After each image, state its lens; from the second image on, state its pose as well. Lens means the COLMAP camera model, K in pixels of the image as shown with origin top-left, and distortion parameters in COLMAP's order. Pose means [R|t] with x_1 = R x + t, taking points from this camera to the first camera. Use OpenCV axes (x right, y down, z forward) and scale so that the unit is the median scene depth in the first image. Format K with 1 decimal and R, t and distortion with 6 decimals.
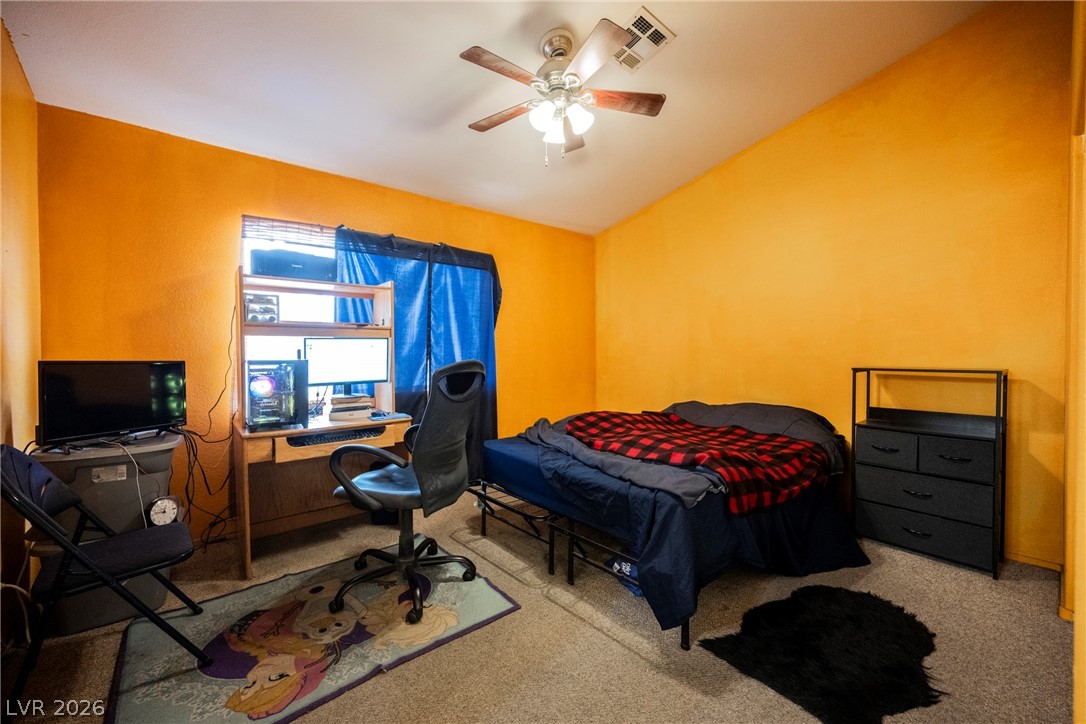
lens RADIAL K [[426.3, 0, 550.6], [0, 426.3, 360.8], [0, 0, 1]] dist [0.000370, -0.001058]
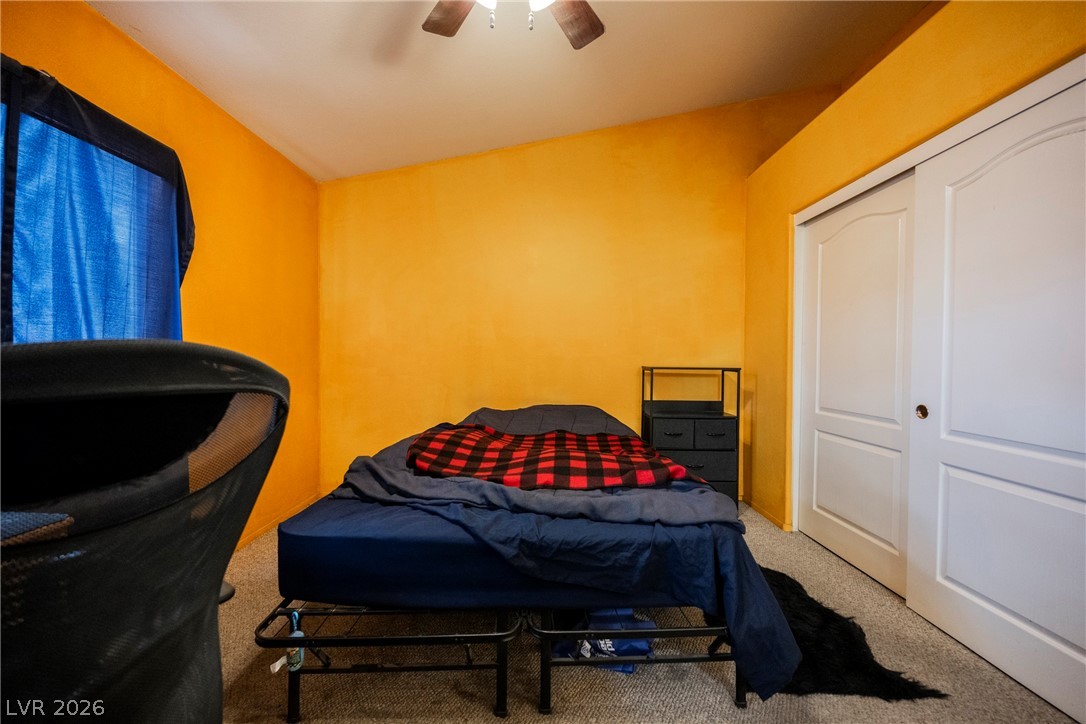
lens RADIAL K [[426.3, 0, 547.1], [0, 426.3, 362.3], [0, 0, 1]] dist [0.000370, -0.001058]
pose [[0.632362, 0.002171, 0.774670, -0.373138], [0.001207, 0.999992, -0.003788, 0.007621], [-0.774672, 0.003331, 0.632354, 0.508063]]
